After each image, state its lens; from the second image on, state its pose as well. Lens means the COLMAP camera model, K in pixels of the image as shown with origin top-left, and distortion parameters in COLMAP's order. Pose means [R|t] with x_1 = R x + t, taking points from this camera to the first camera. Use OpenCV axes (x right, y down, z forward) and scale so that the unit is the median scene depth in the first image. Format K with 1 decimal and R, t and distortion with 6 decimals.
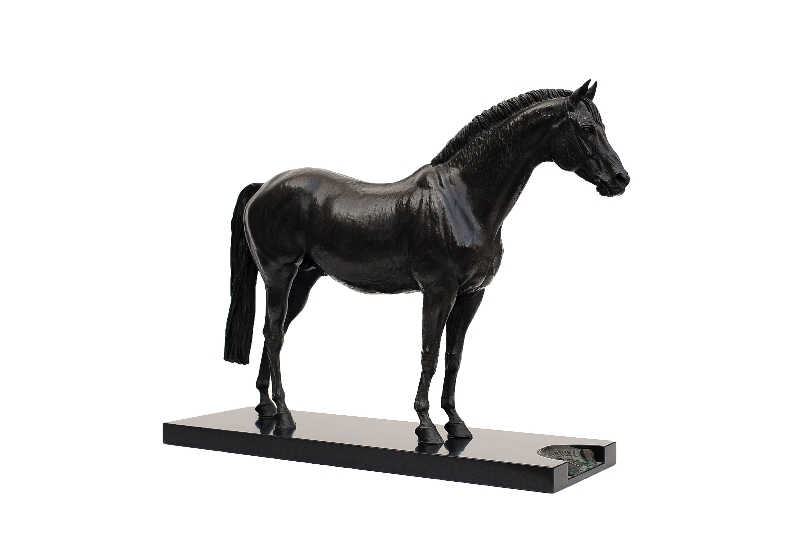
lens RADIAL K [[1182.0, 0, 401.5], [0, 1182.0, 266.6], [0, 0, 1]] dist [-0.141356, 0.000000]
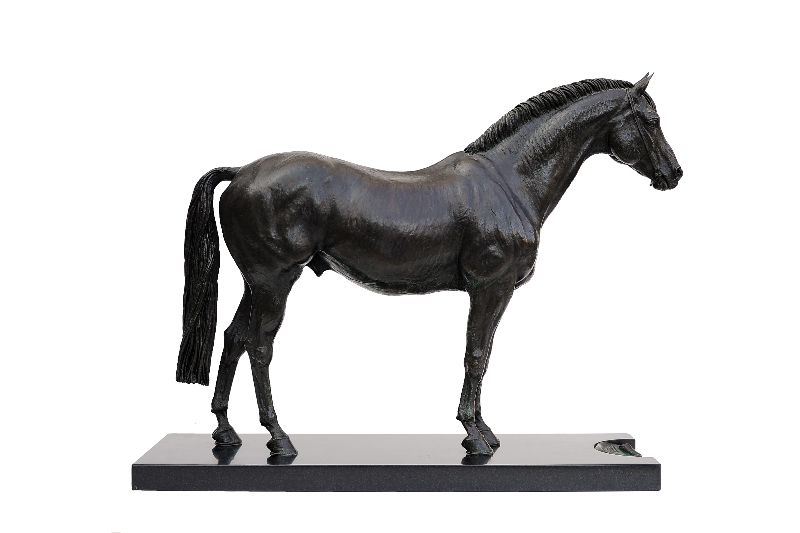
lens RADIAL K [[1182.0, 0, 399.7], [0, 1182.0, 267.2], [0, 0, 1]] dist [-0.141356, 0.000000]
pose [[0.859172, -0.020897, 0.511260, -0.501605], [0.013740, 0.999748, 0.017773, -0.014363], [-0.511502, -0.008245, 0.859242, 0.243566]]
